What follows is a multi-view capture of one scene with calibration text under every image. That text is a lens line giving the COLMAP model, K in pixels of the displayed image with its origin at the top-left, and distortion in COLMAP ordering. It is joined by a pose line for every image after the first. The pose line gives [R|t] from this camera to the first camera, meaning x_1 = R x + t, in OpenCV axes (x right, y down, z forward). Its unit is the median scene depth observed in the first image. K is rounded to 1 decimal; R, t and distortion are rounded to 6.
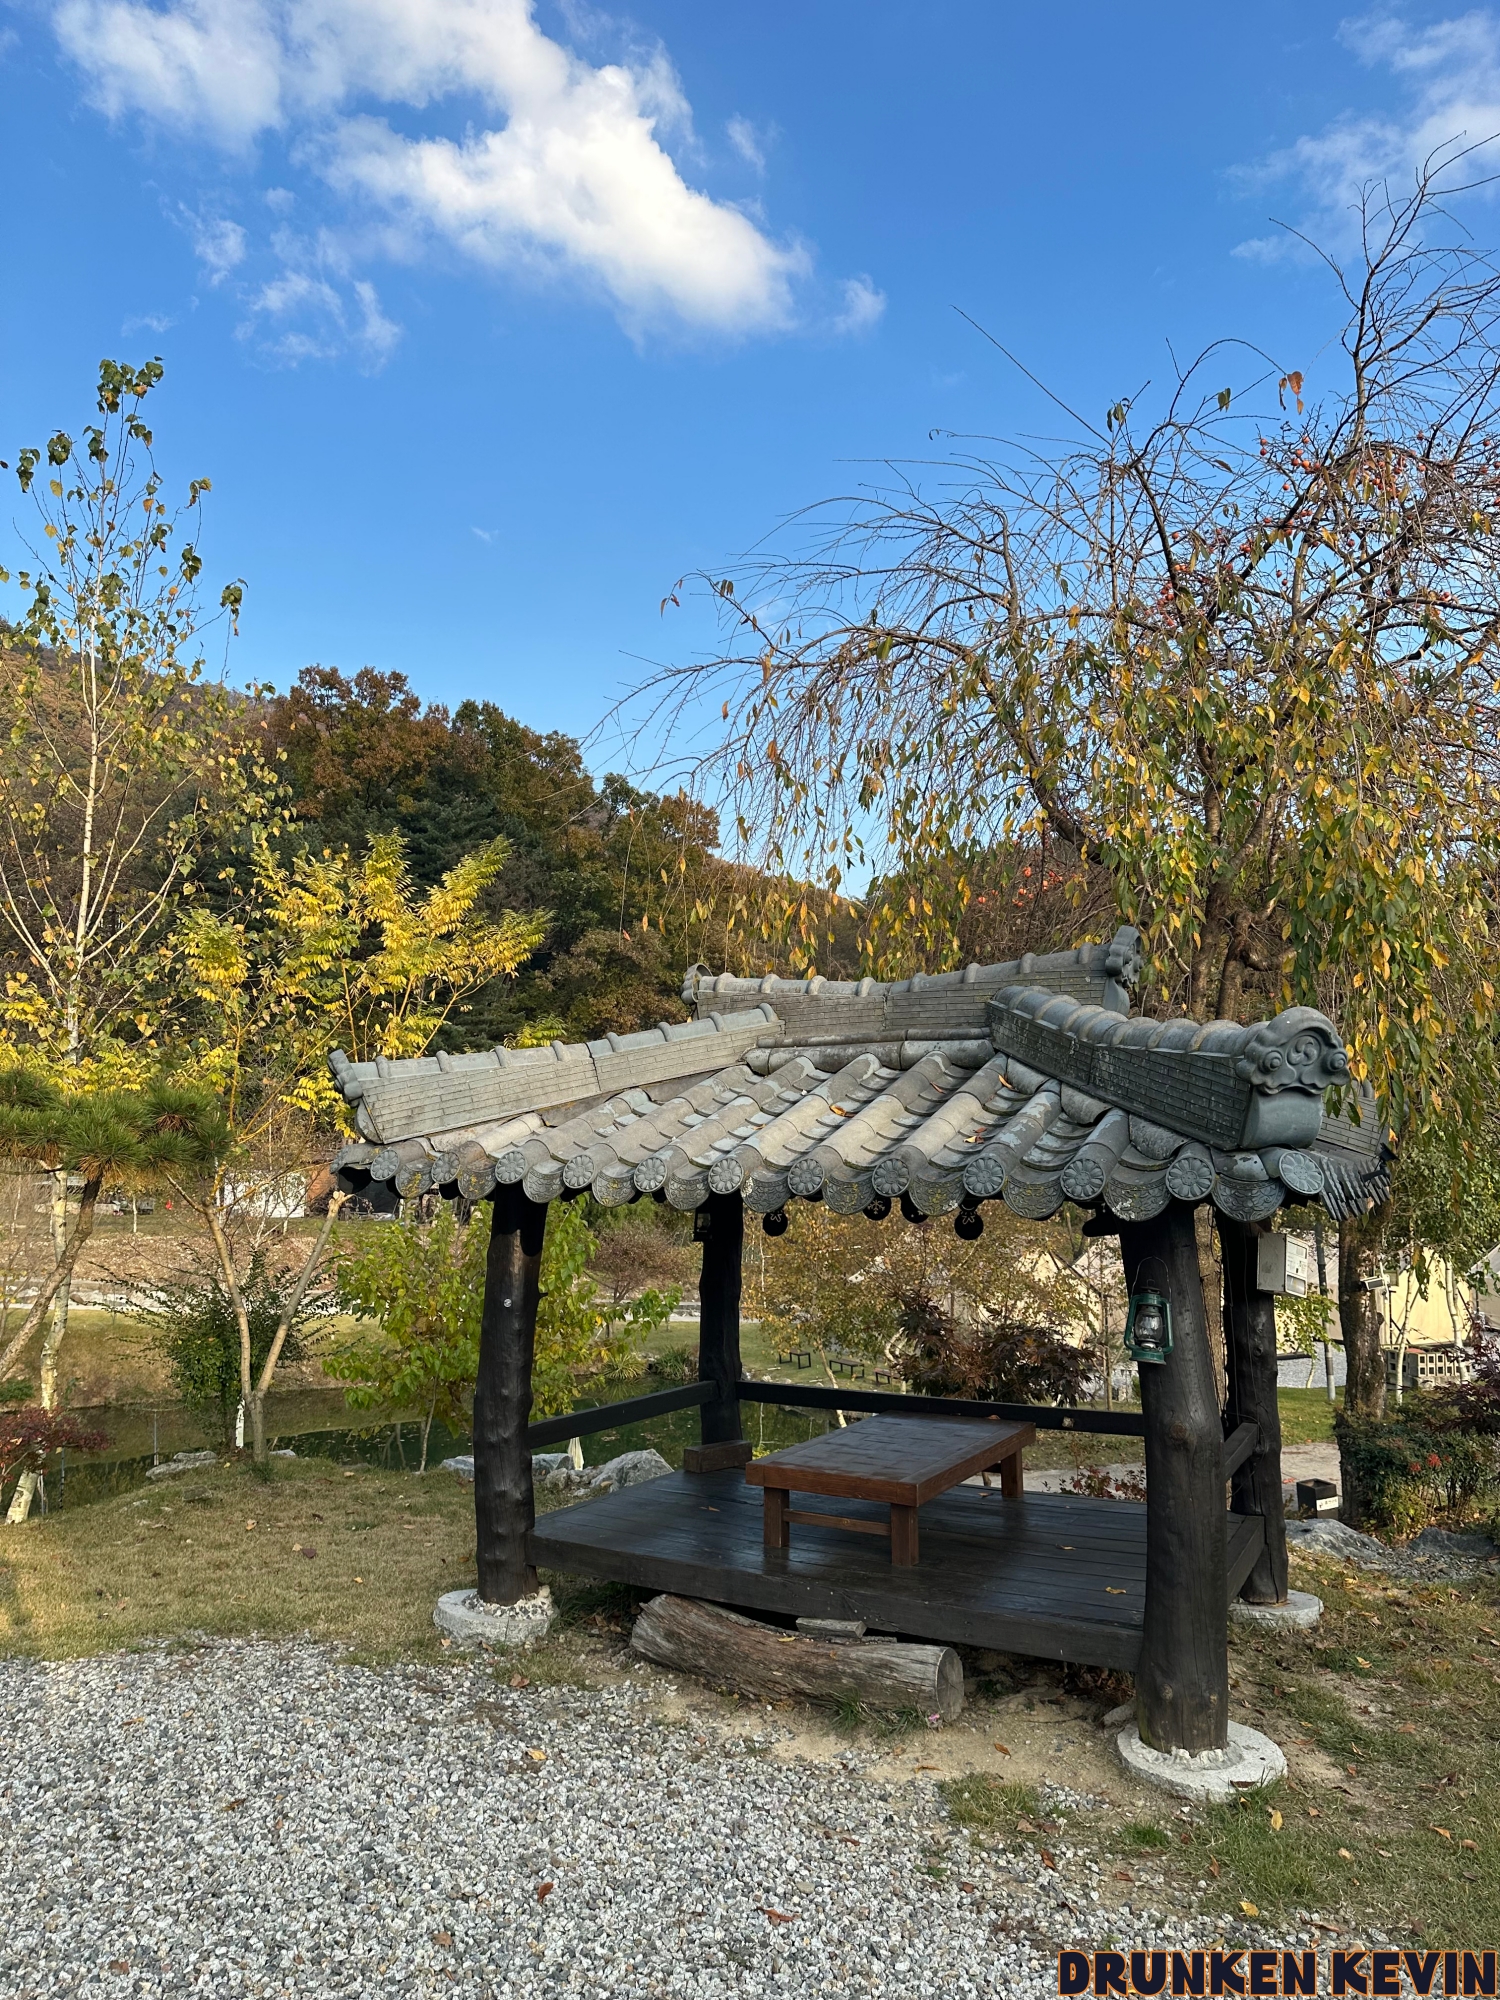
lens RADIAL K [[1396.5, 0, 749.9], [0, 1396.5, 996.7], [0, 0, 1]] dist [0.037371, -0.002932]
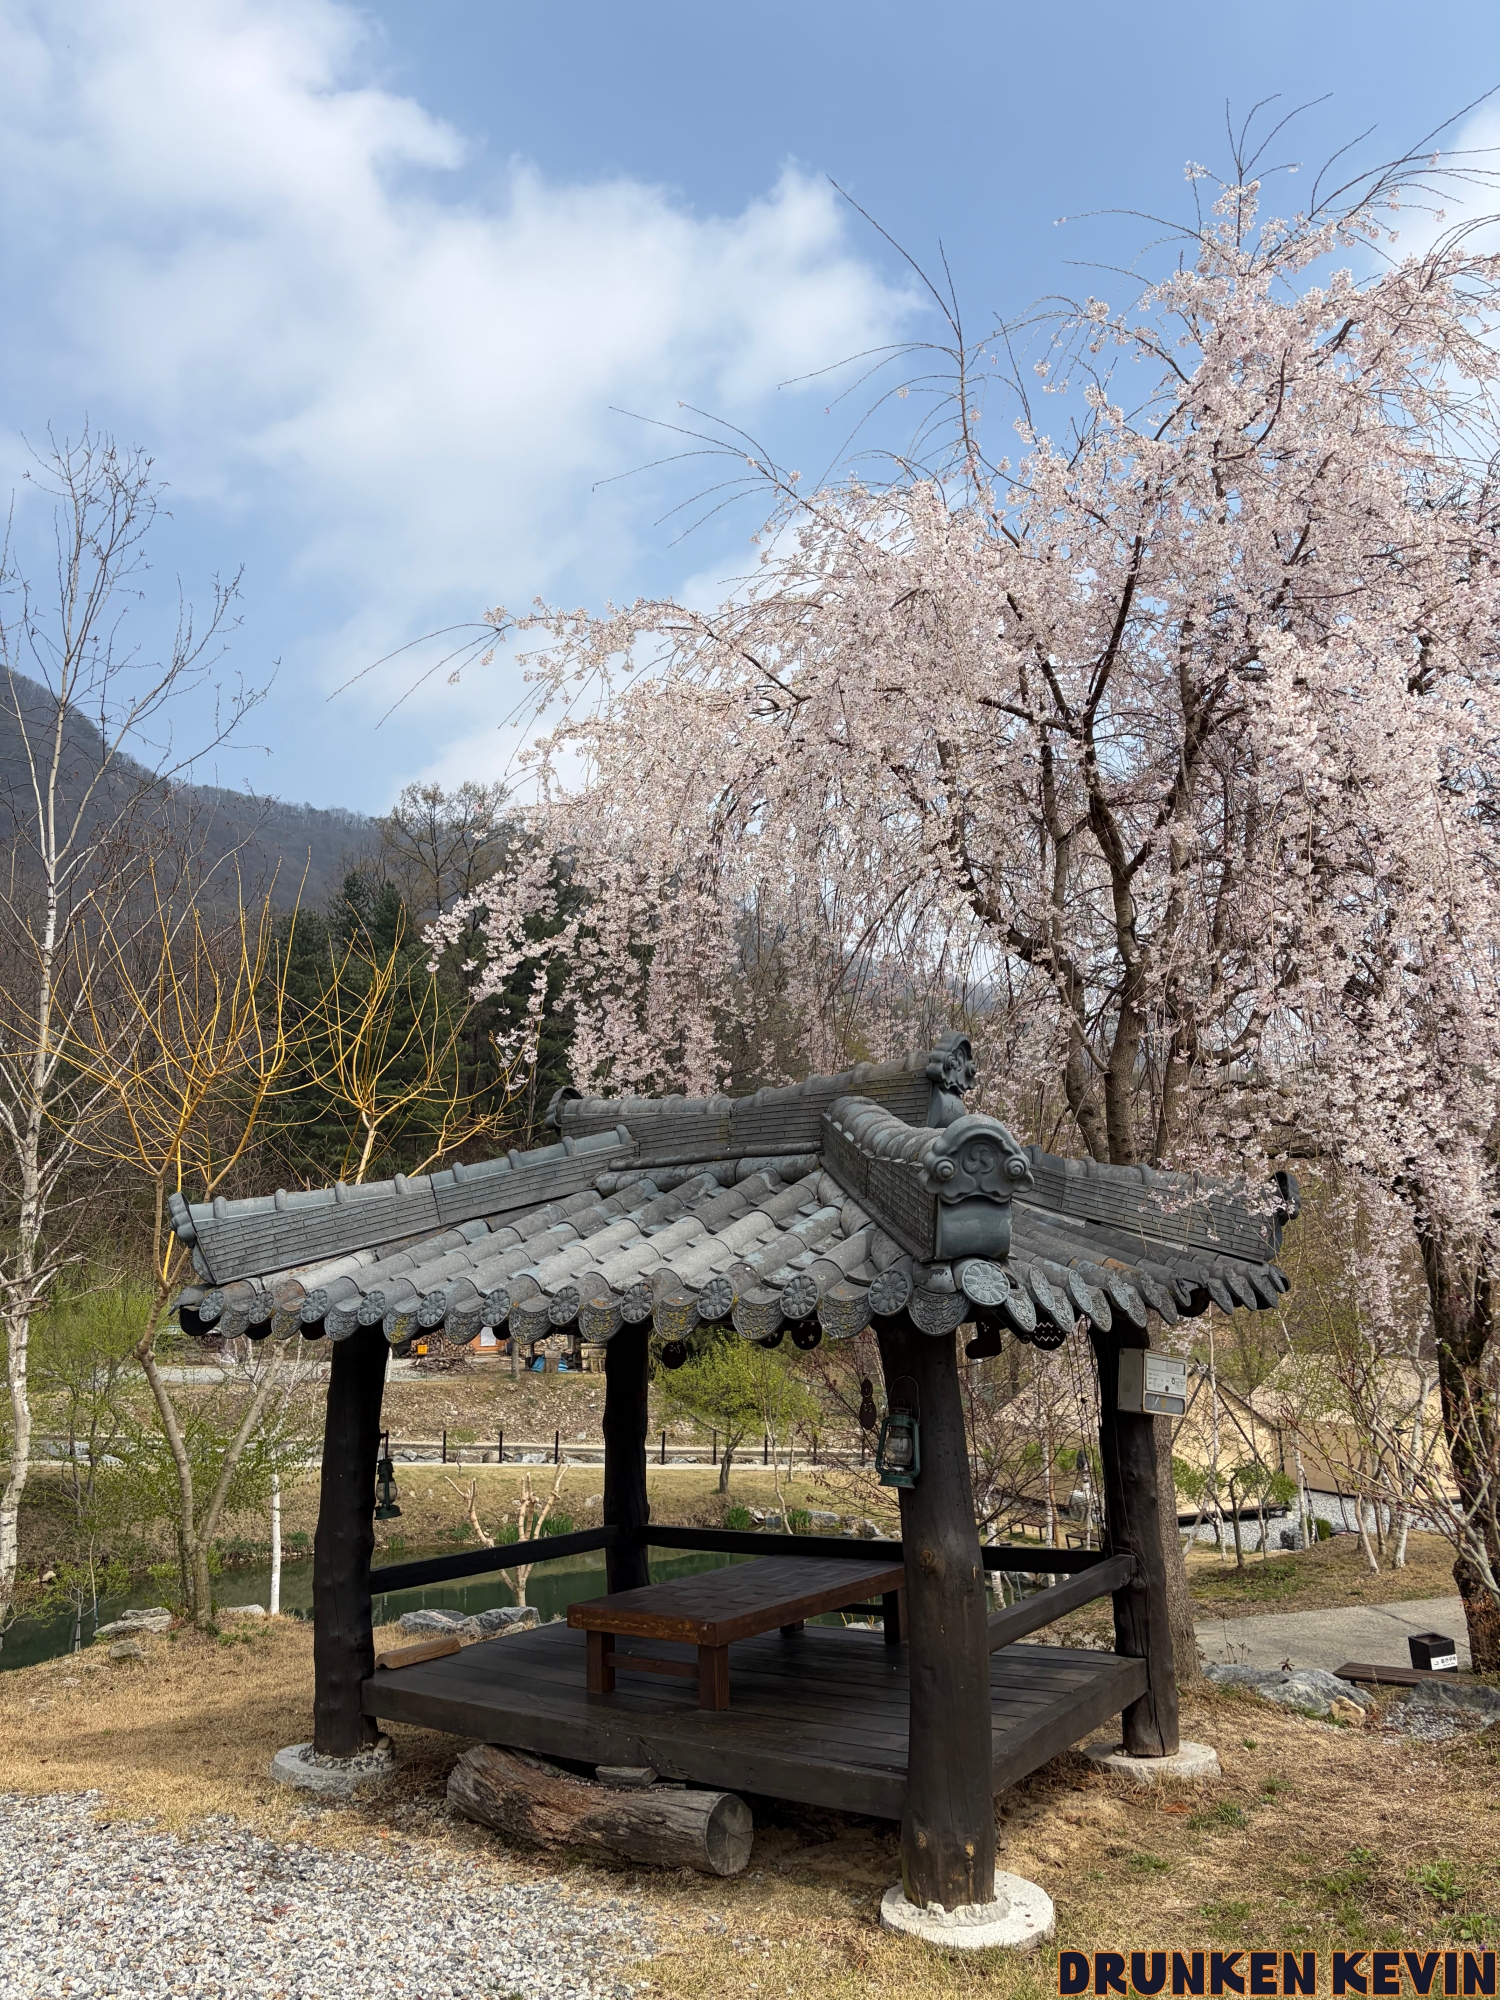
lens RADIAL K [[1519.8, 0, 750.2], [0, 1519.8, 1004.4], [0, 0, 1]] dist [0.052317, 0.005697]
pose [[0.992029, -0.054530, -0.113599, 0.257544], [0.046958, 0.996559, -0.068299, -0.003089], [0.116933, 0.062420, 0.991176, -0.063782]]
